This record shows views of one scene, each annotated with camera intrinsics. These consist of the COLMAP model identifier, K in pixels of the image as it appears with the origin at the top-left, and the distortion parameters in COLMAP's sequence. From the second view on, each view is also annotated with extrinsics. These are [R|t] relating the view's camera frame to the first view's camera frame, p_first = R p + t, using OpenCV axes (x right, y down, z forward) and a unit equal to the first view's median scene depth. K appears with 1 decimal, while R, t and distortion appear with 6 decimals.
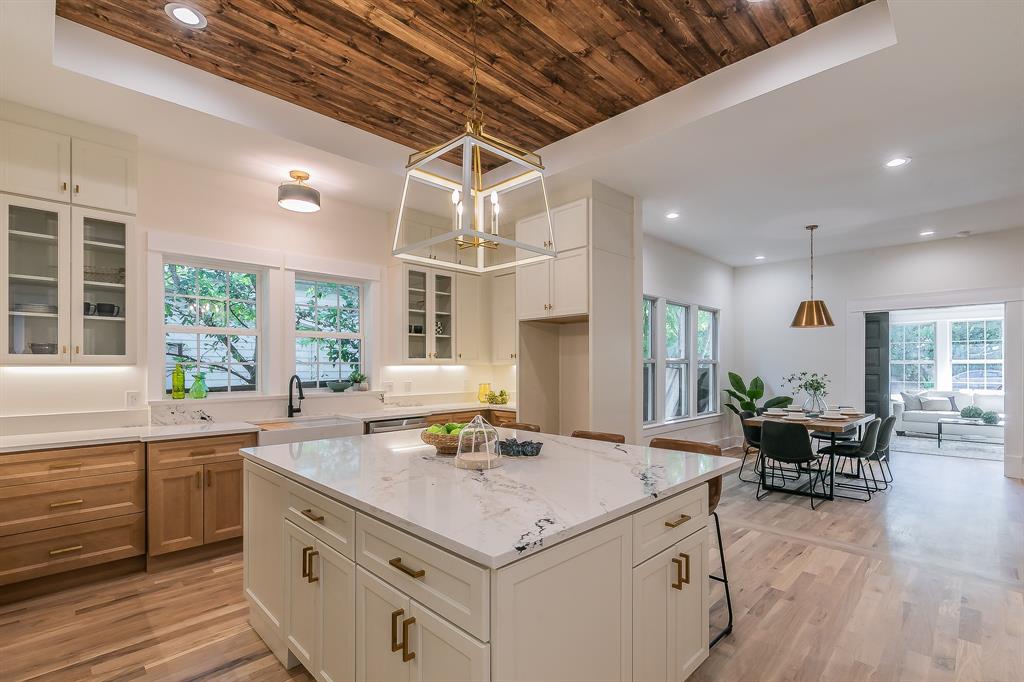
lens RADIAL K [[478.6, 0, 513.1], [0, 478.6, 363.7], [0, 0, 1]] dist [-0.003326, -0.000607]
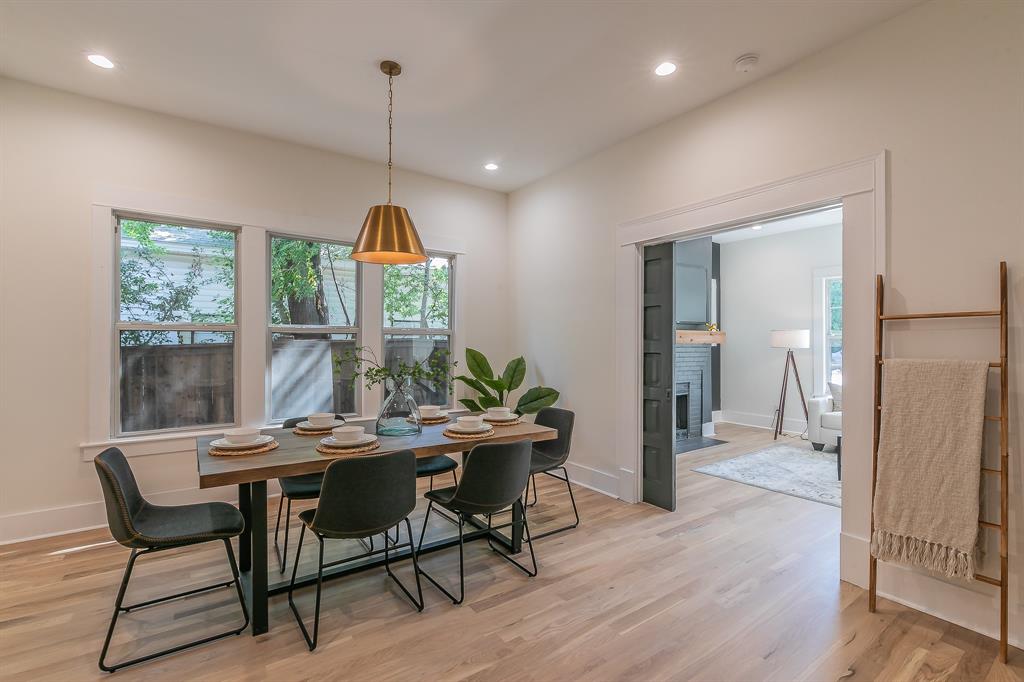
lens RADIAL K [[452.4, 0, 512.0], [0, 452.4, 341.0], [0, 0, 1]] dist [0.003252, 0.000535]
pose [[0.982778, 0.008764, -0.184584, 1.247461], [-0.008925, 0.999960, -0.000039, 0.013312], [0.184577, 0.001686, 0.982817, 0.801054]]
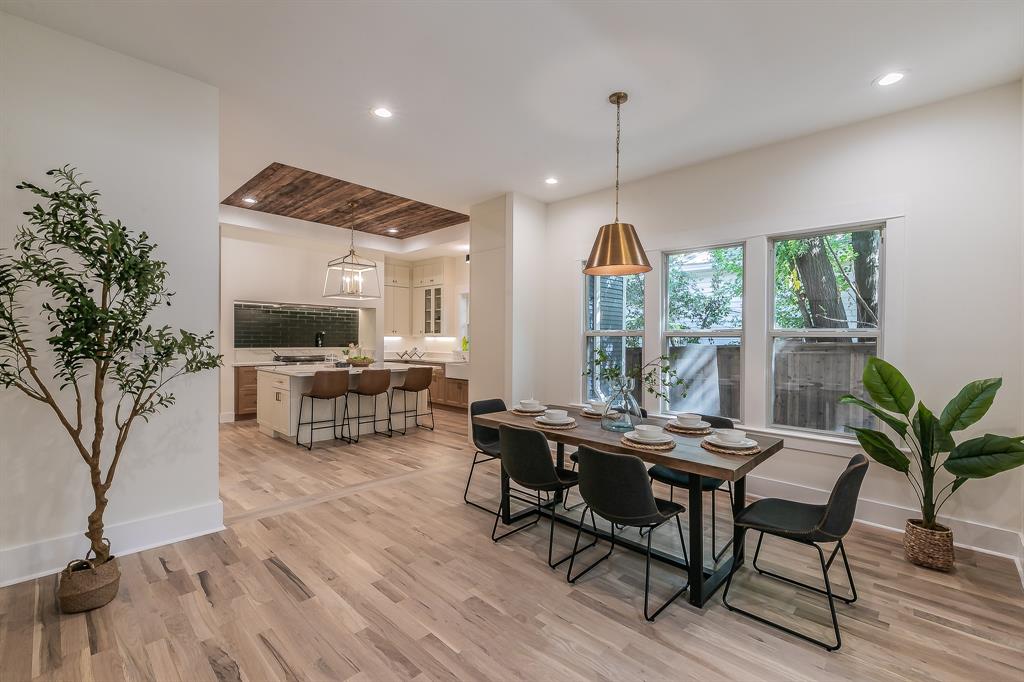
lens RADIAL K [[450.2, 0, 512.0], [0, 450.2, 341.0], [0, 0, 1]] dist [0.001873, -0.000031]
pose [[0.002423, 0.003450, -0.999991, 1.721396], [-0.012724, 0.999913, 0.003419, 0.010500], [0.999916, 0.012716, 0.002466, 1.287159]]
